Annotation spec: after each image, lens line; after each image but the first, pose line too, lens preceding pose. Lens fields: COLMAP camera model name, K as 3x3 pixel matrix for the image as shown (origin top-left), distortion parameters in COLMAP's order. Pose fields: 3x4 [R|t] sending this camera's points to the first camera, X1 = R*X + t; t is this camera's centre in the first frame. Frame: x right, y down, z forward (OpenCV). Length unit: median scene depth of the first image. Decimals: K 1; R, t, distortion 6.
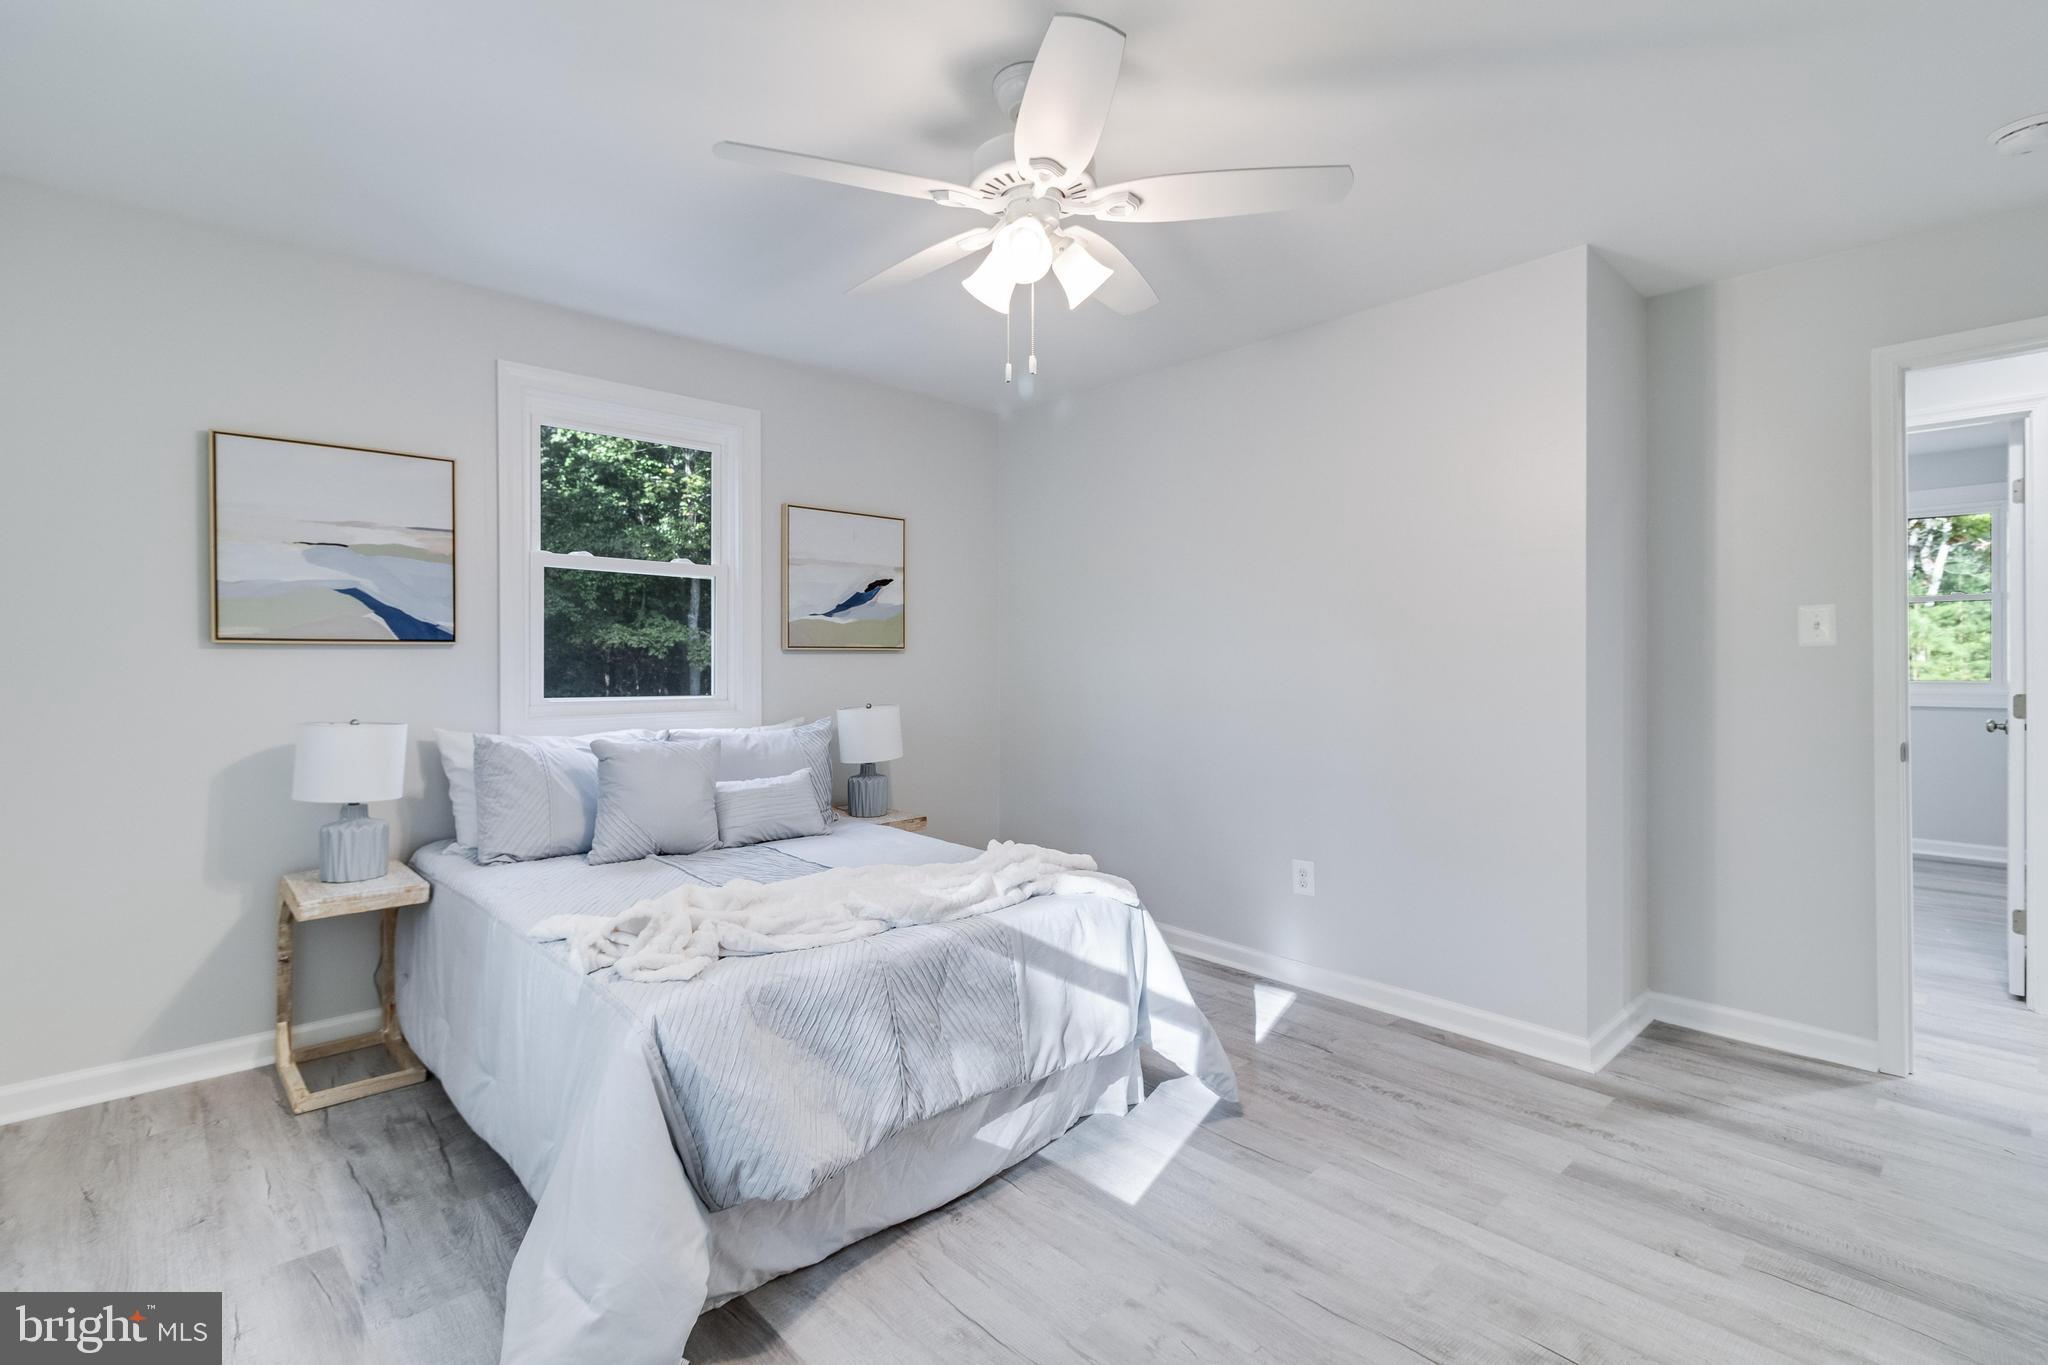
lens RADIAL K [[951.9, 0, 1031.1], [0, 951.9, 662.5], [0, 0, 1]] dist [0.002202, 0.001334]
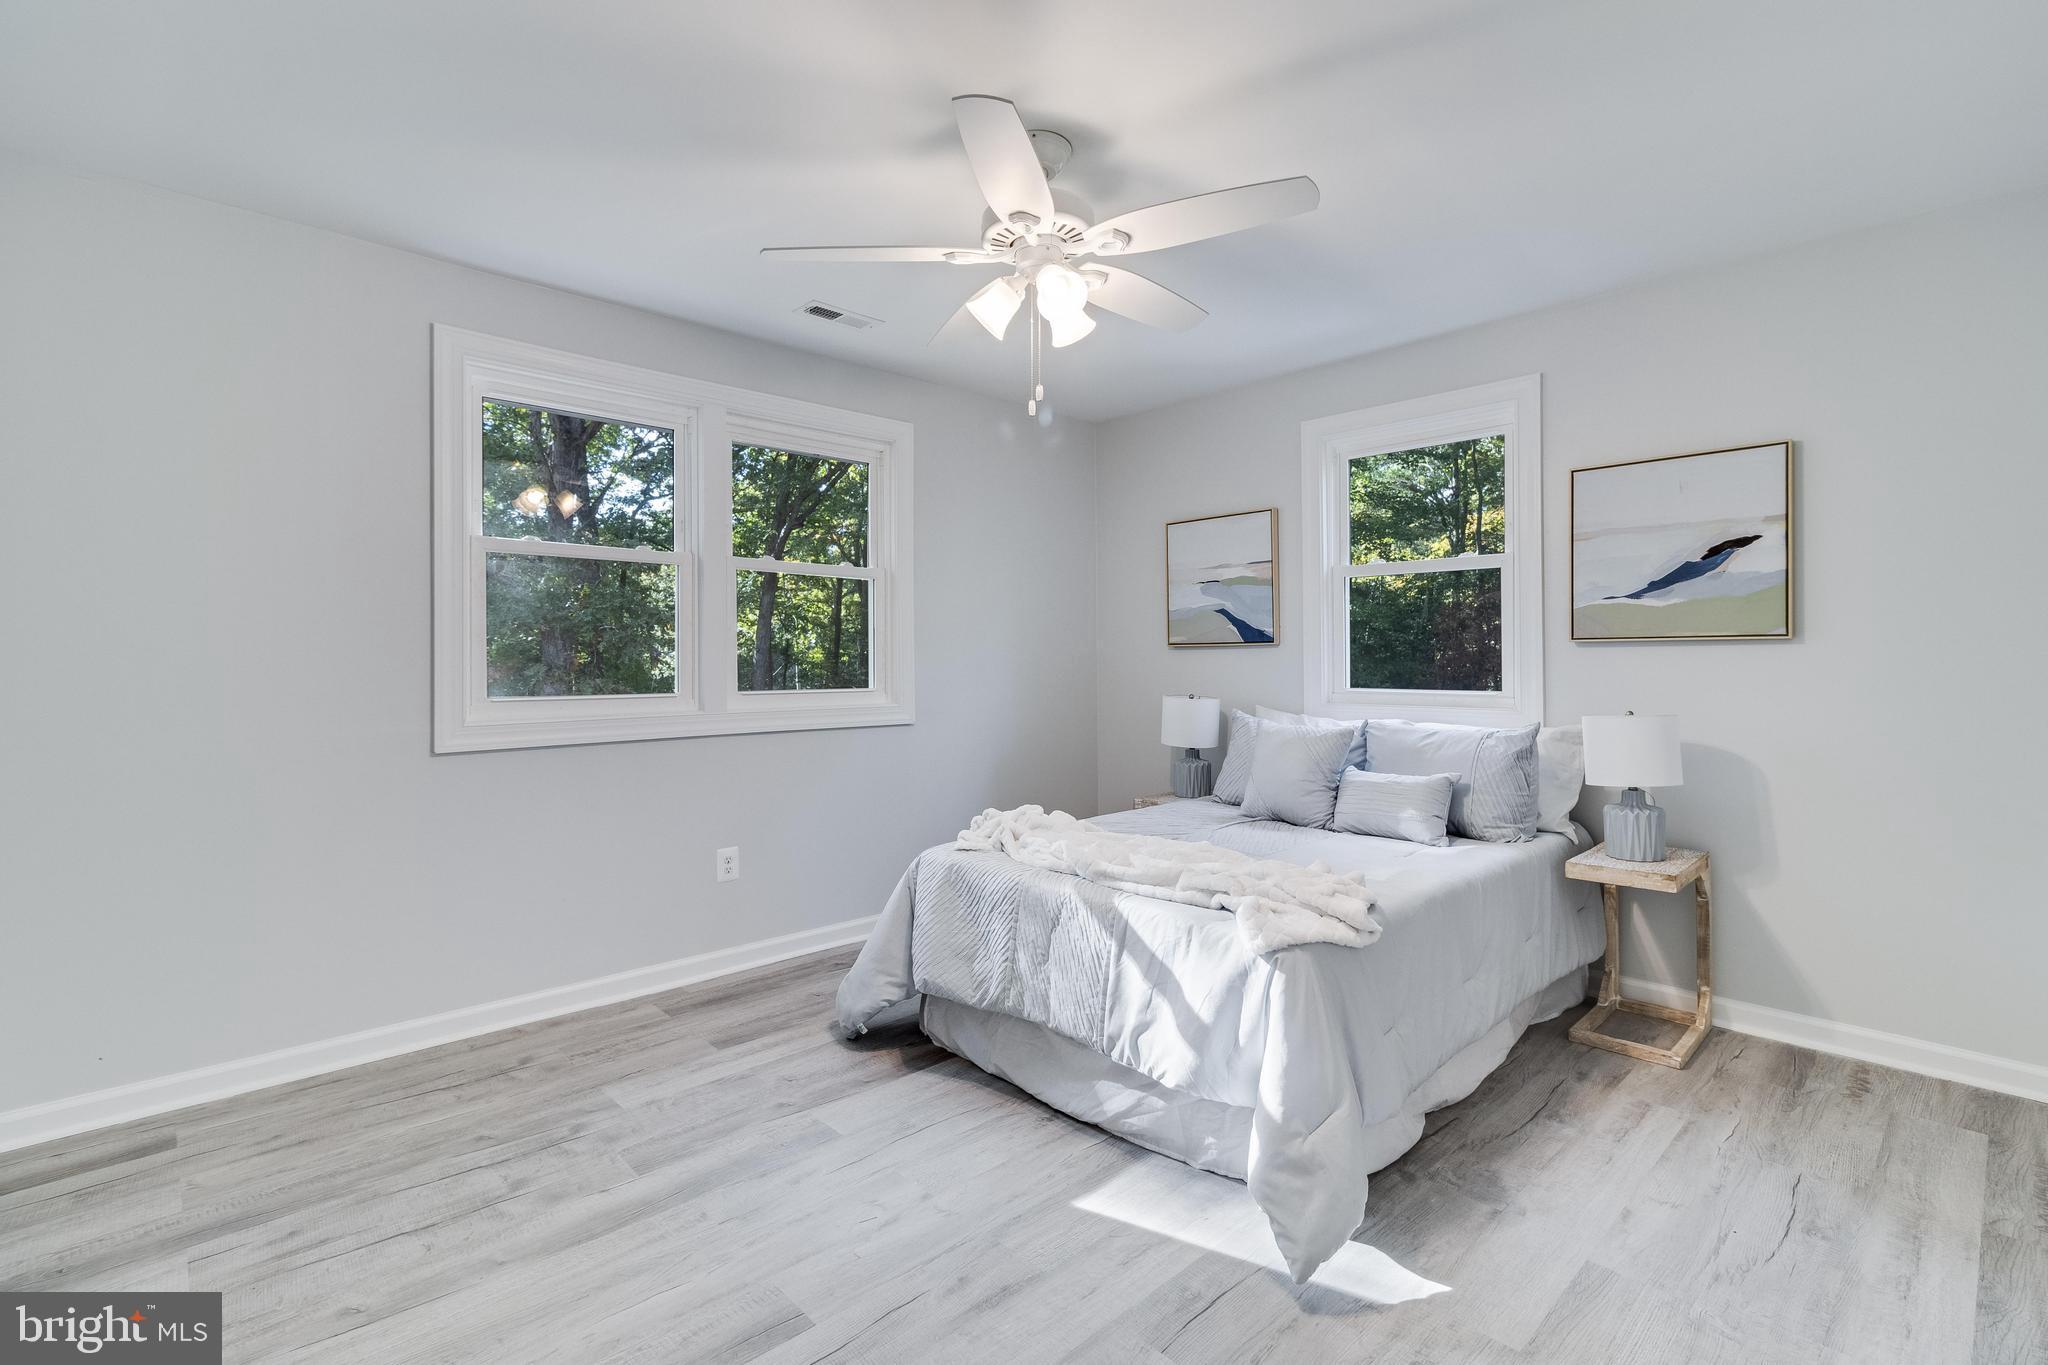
lens RADIAL K [[951.9, 0, 1031.1], [0, 951.9, 662.5], [0, 0, 1]] dist [0.002202, 0.001334]
pose [[-0.001867, 0.002917, -0.999994, 0.770626], [0.001130, 0.999995, 0.002915, 0.002308], [0.999998, -0.001124, -0.001870, 0.677358]]
